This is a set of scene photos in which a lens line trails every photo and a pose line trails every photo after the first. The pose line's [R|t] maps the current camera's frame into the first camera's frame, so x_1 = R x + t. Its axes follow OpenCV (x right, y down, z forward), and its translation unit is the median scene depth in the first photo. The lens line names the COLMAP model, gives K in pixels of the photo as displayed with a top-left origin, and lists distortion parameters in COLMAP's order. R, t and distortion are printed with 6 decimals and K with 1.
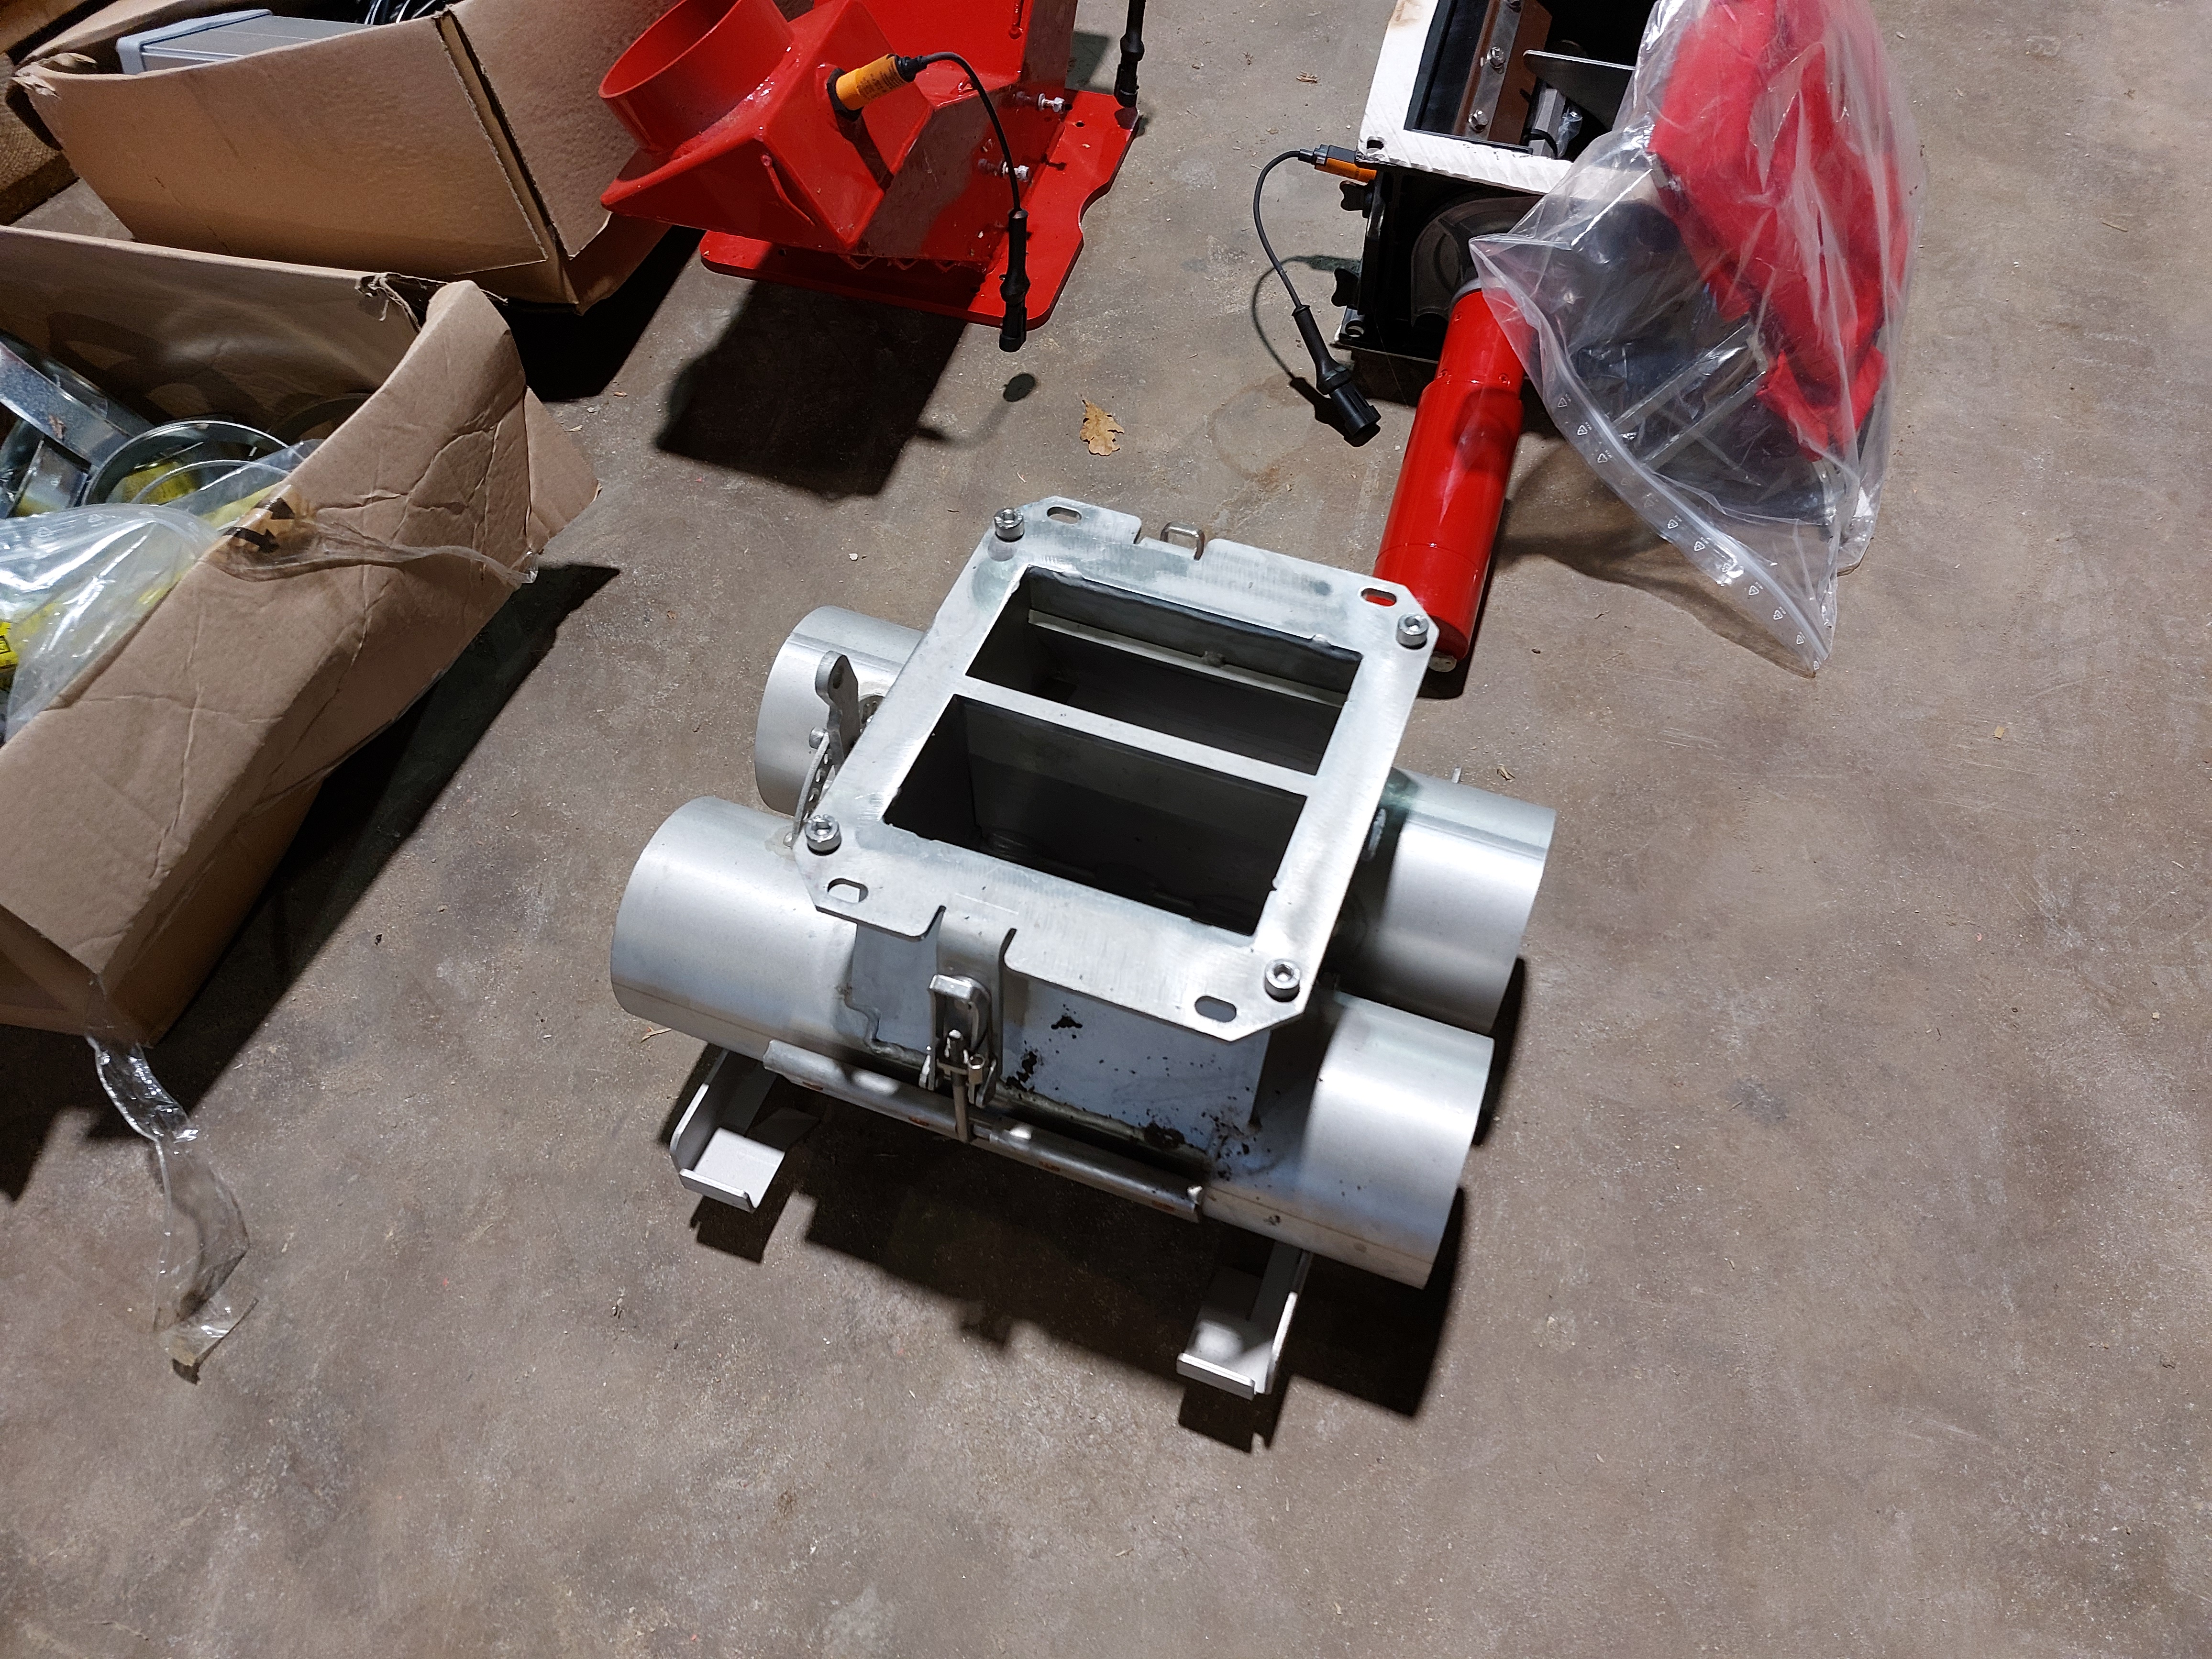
lens RADIAL K [[1594.6, 0, 1124.5], [0, 1594.6, 854.3], [0, 0, 1]] dist [0.042502, -0.035654]
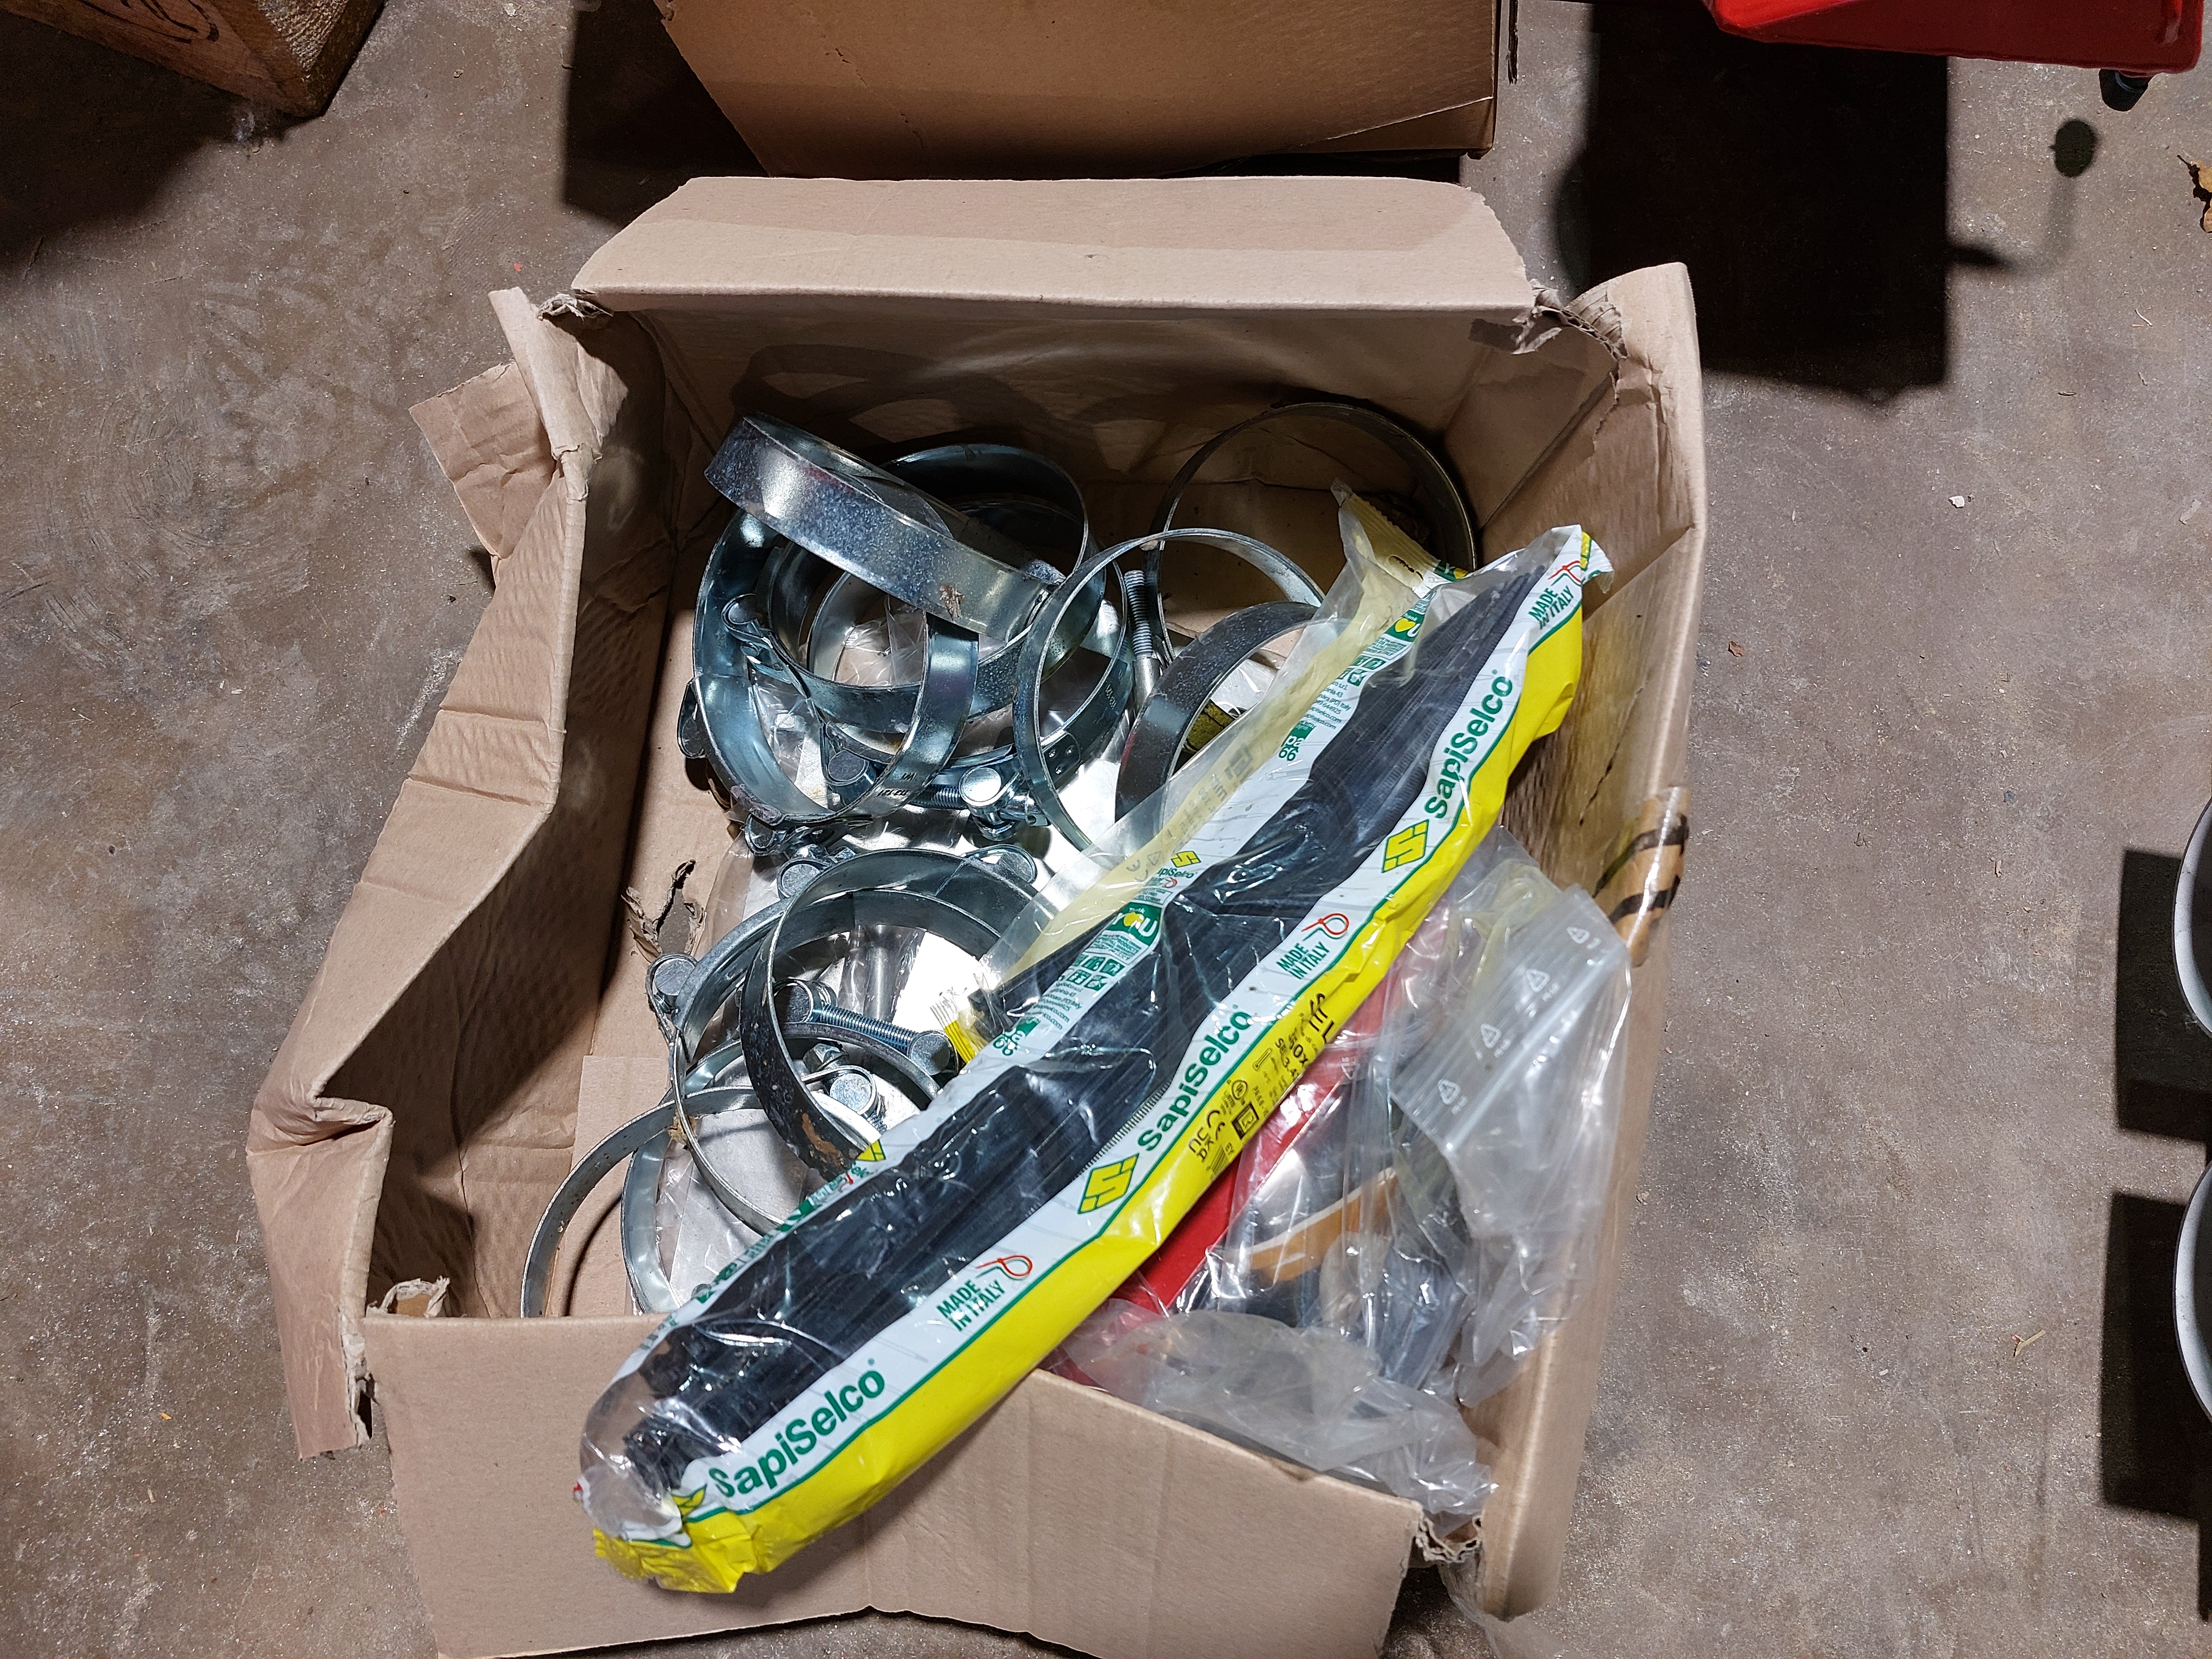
lens RADIAL K [[1594.6, 0, 1116.0], [0, 1594.6, 836.9], [0, 0, 1]] dist [0.042502, -0.035654]
pose [[0.985270, -0.166544, 0.038801, -0.578459], [0.144240, 0.931268, 0.334566, -0.339101], [-0.091854, -0.324041, 0.941573, 0.358644]]
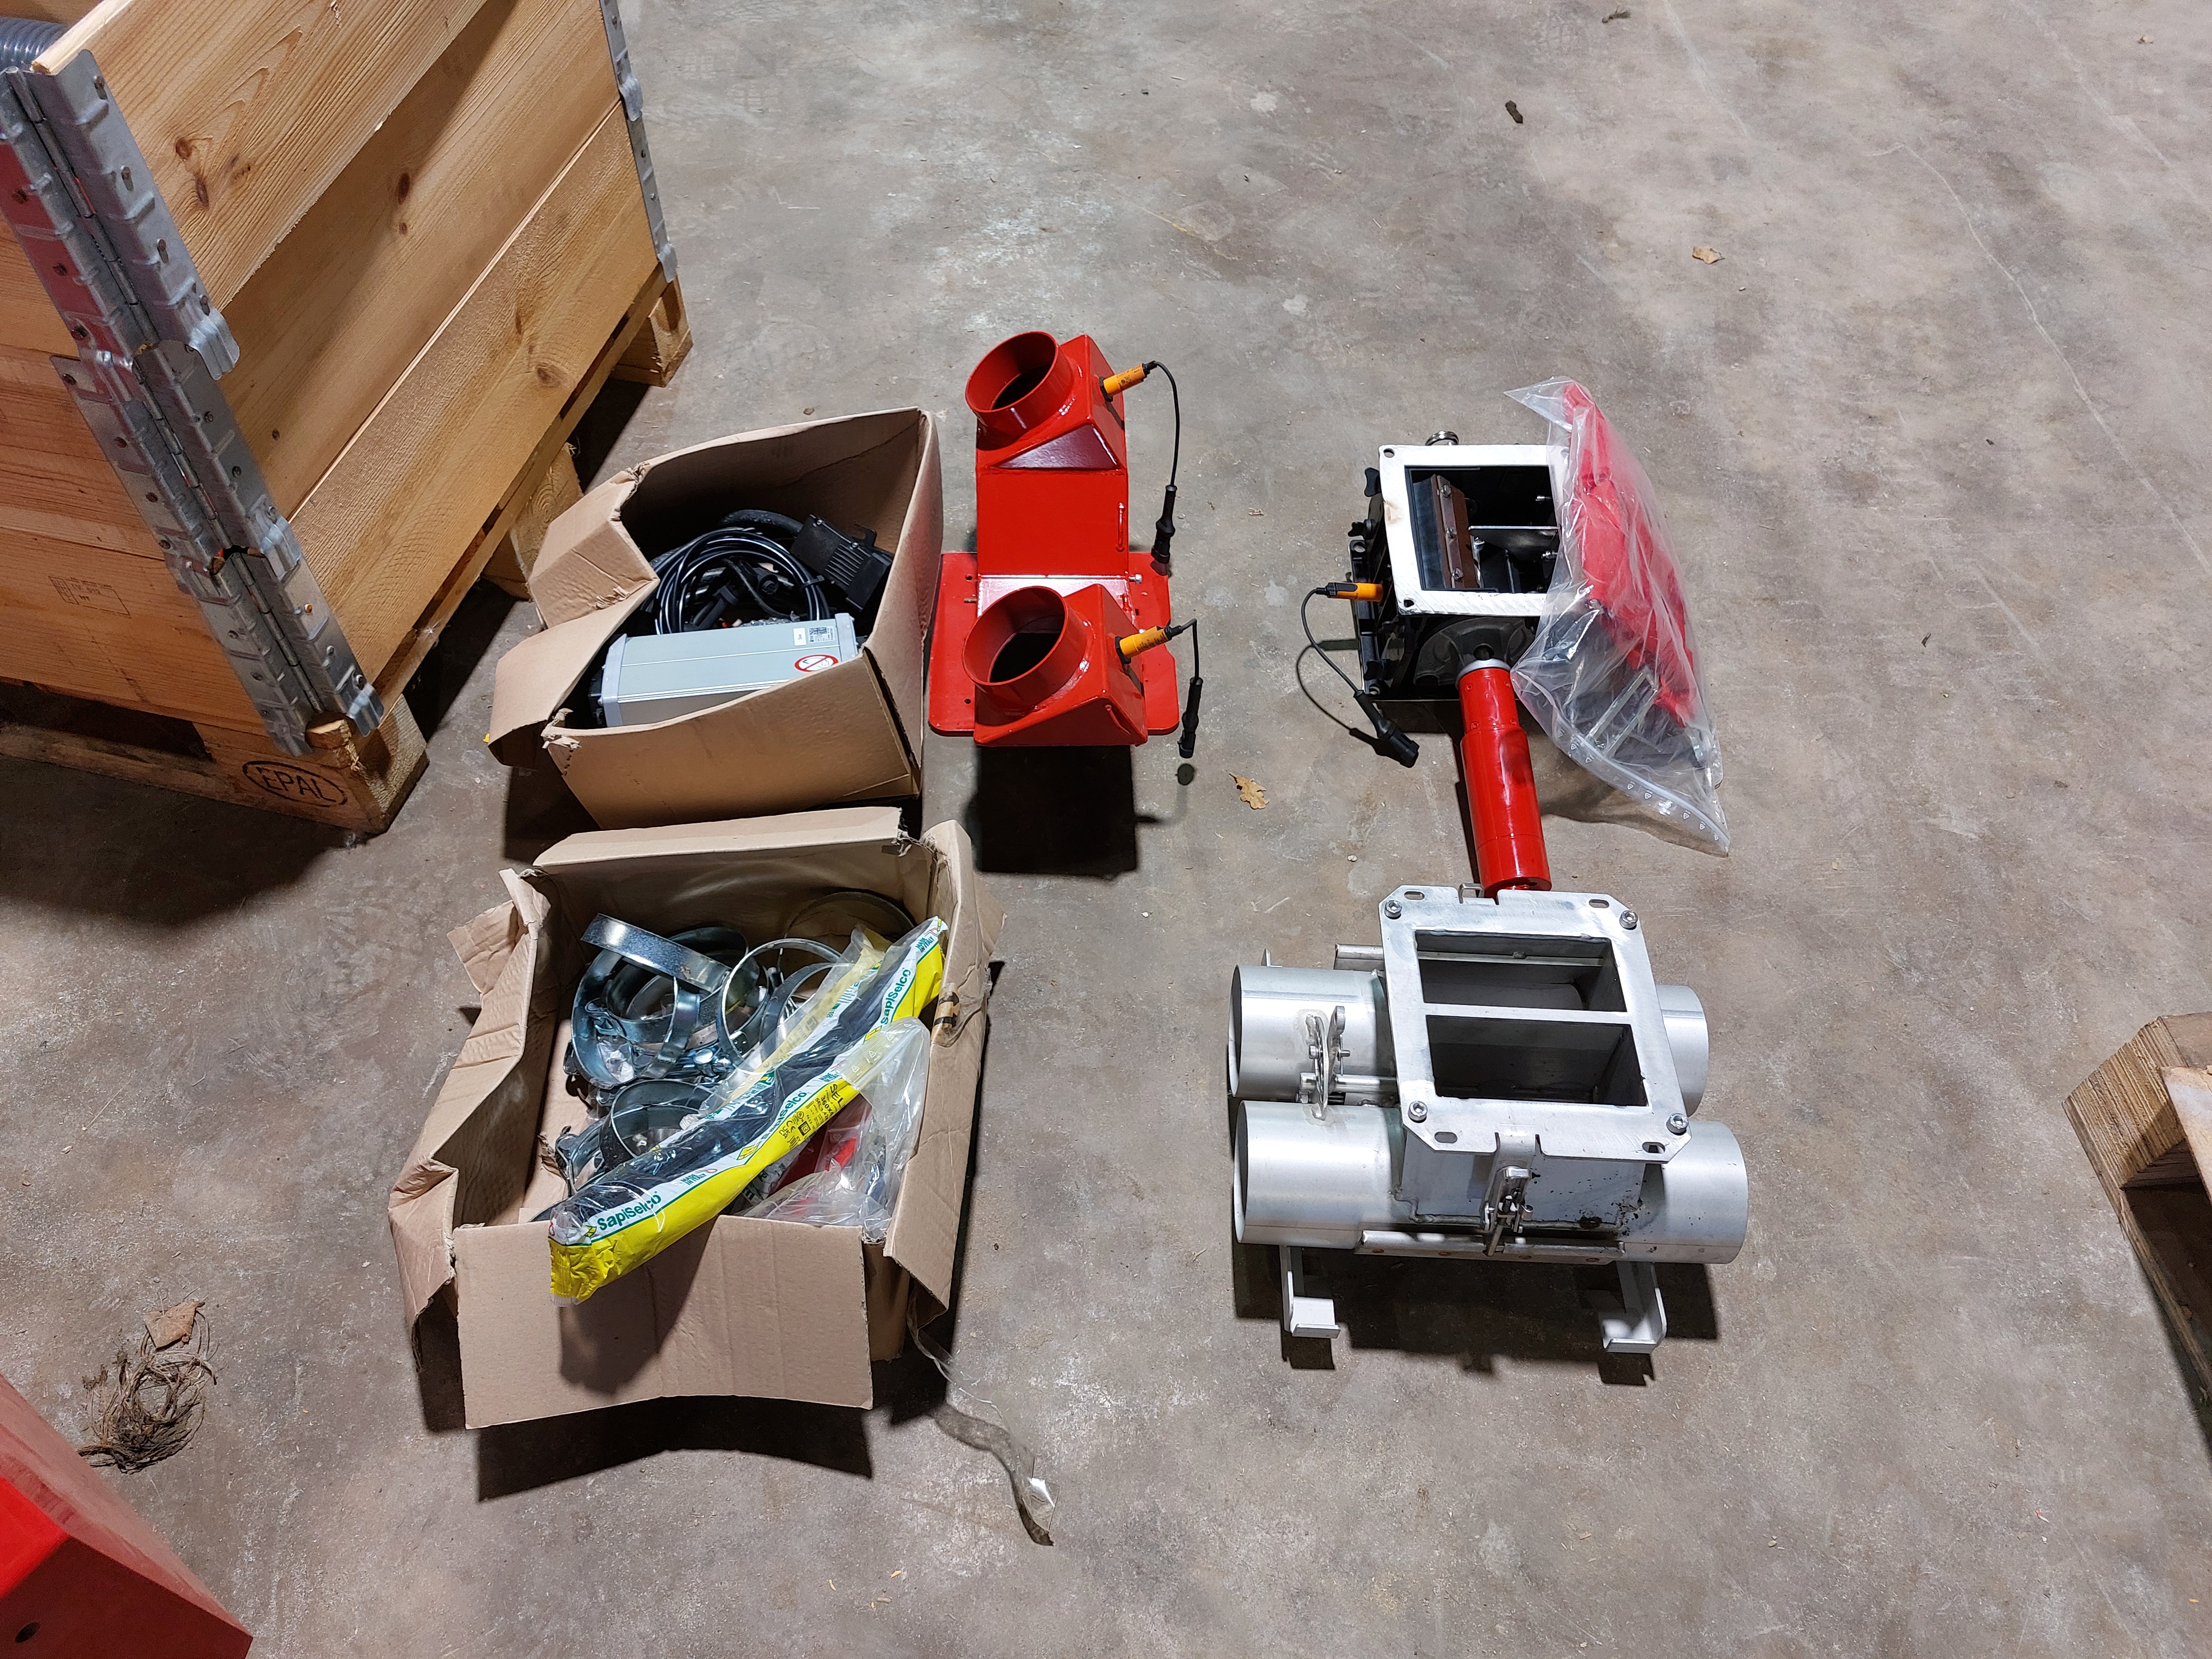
lens RADIAL K [[1594.6, 0, 1114.1], [0, 1594.6, 843.6], [0, 0, 1]] dist [0.042502, -0.035654]
pose [[0.945300, -0.228300, 0.232997, -0.548048], [0.244882, 0.968530, -0.044515, -0.197745], [-0.215502, 0.099137, 0.971458, -0.479761]]
